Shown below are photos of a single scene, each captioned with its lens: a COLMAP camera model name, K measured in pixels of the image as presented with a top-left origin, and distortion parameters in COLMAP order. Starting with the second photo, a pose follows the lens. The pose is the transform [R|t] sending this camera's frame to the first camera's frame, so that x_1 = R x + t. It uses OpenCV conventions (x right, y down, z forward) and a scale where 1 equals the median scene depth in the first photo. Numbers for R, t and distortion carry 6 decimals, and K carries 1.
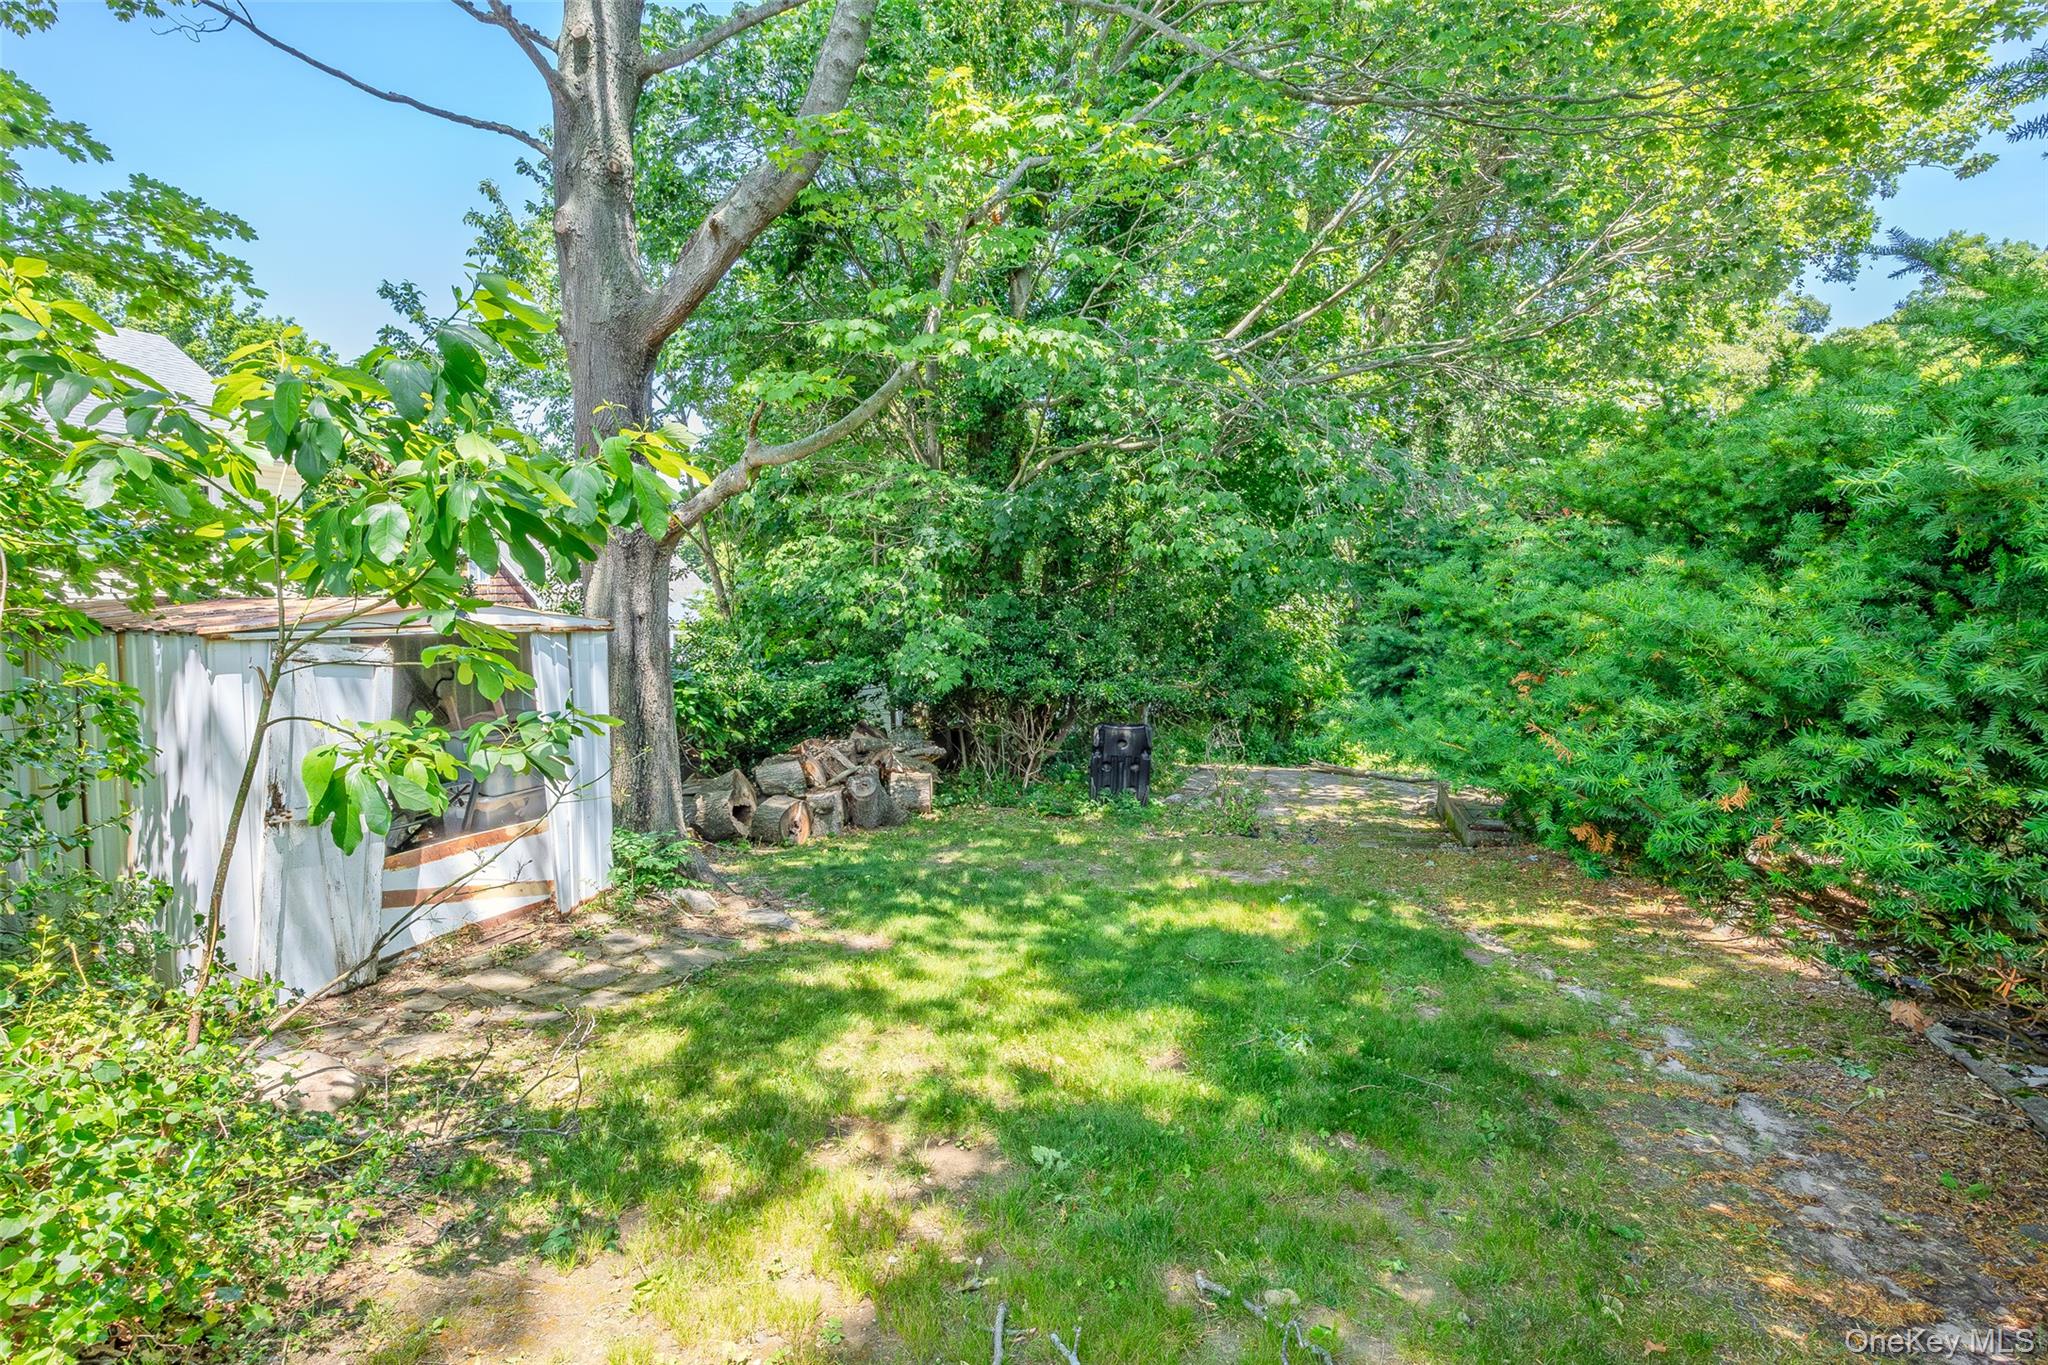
lens RADIAL K [[1015.0, 0, 1024.0], [0, 1015.0, 682.5], [0, 0, 1]] dist [-0.002525, -0.001124]
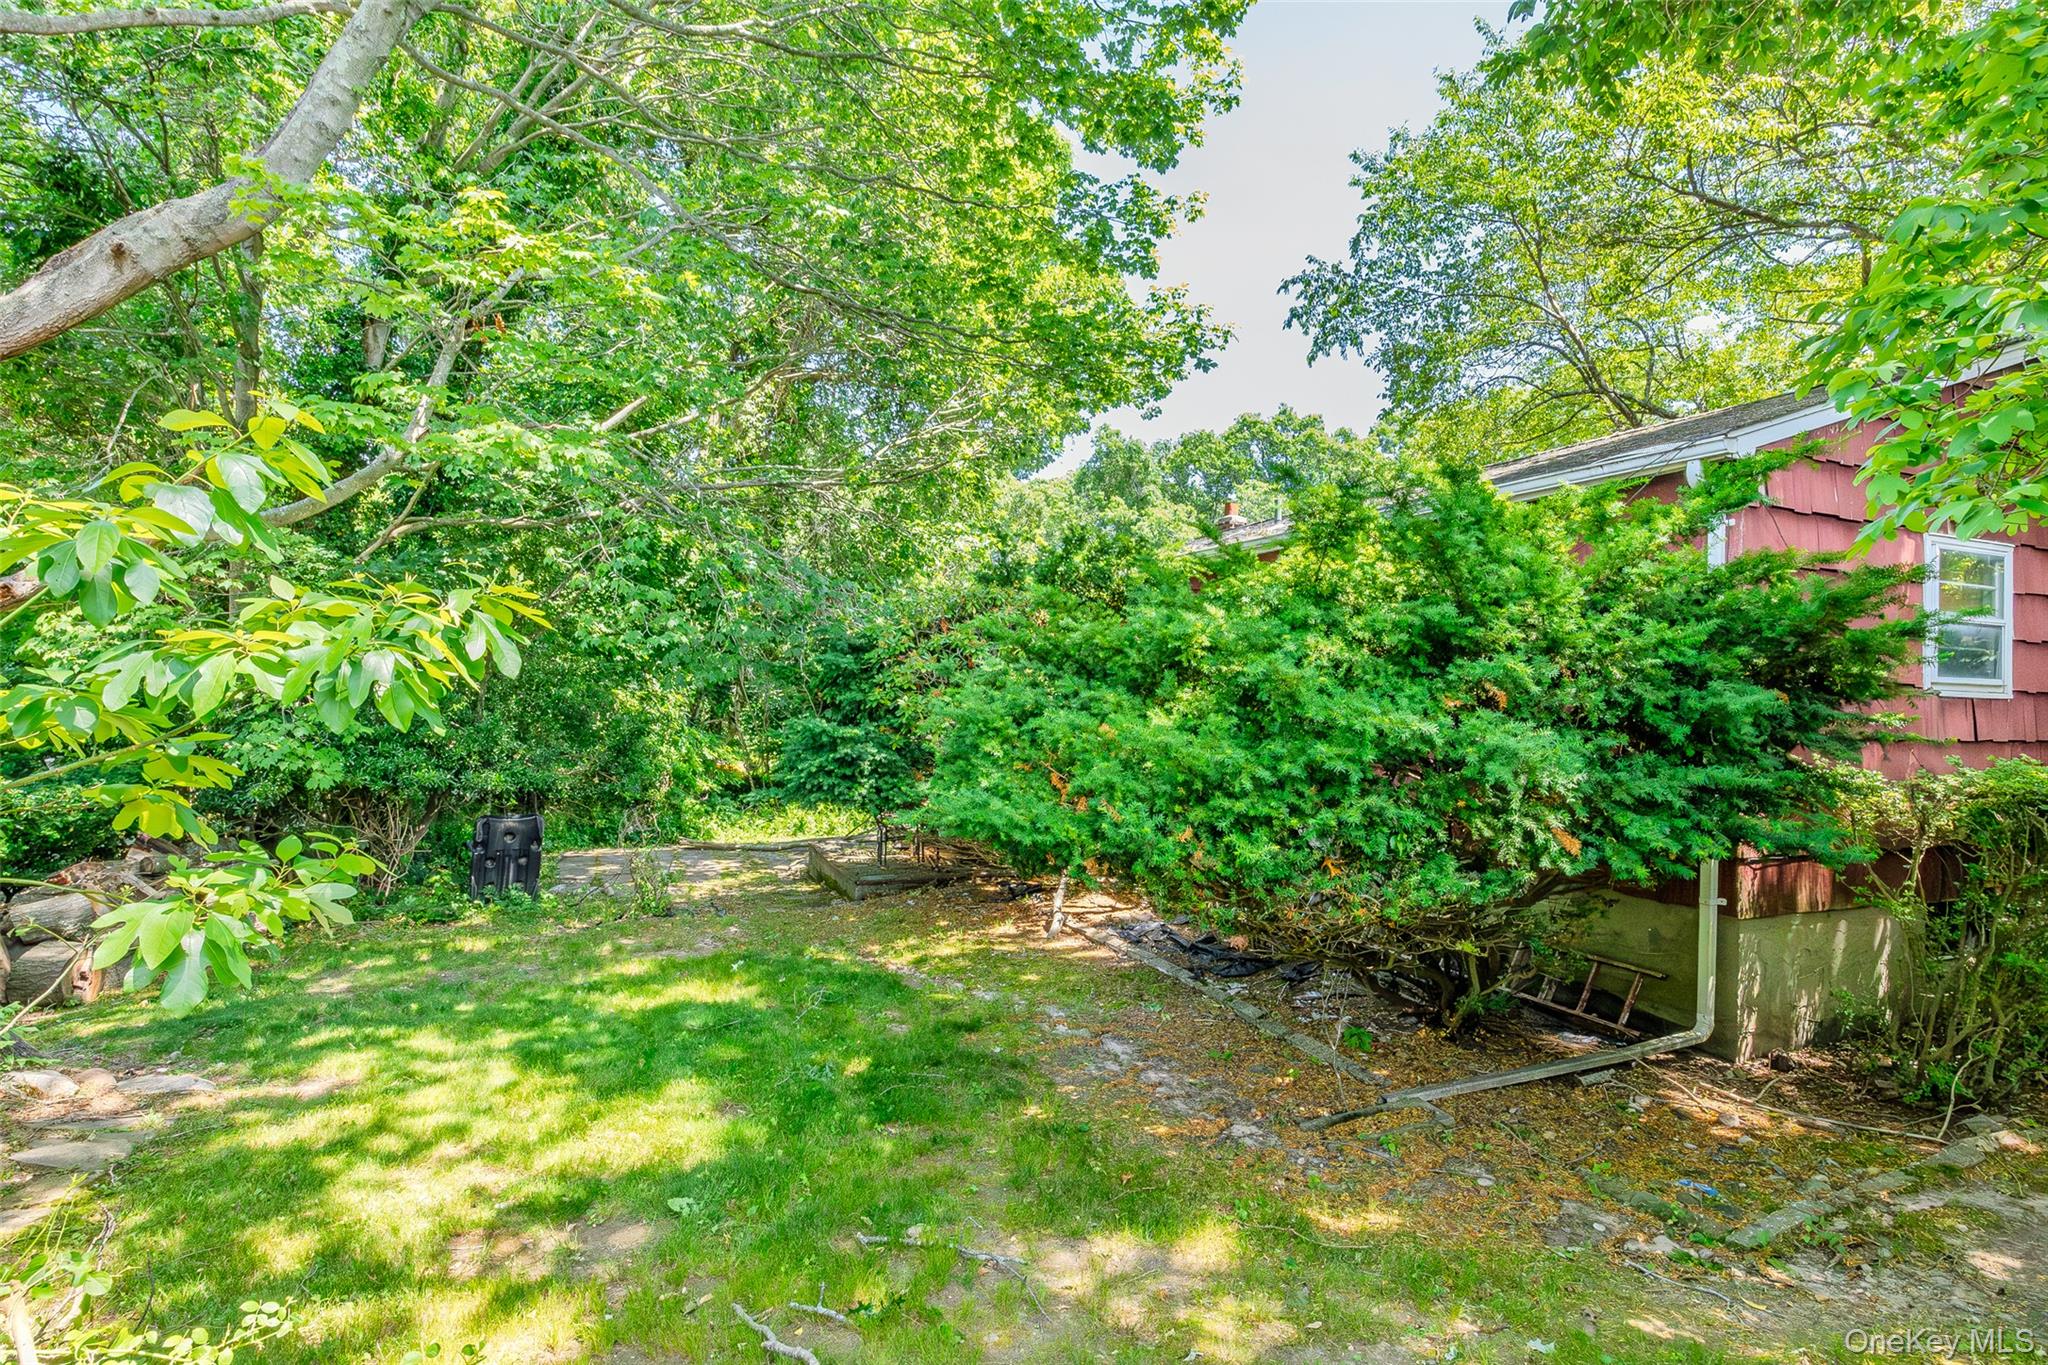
lens RADIAL K [[1067.1, 0, 1024.0], [0, 1067.1, 682.5], [0, 0, 1]] dist [0.004254, 0.001240]
pose [[0.765103, 0.014842, 0.643737, -0.365651], [0.027285, 0.998089, -0.055441, -0.029704], [-0.643330, 0.059983, 0.763236, -0.149718]]
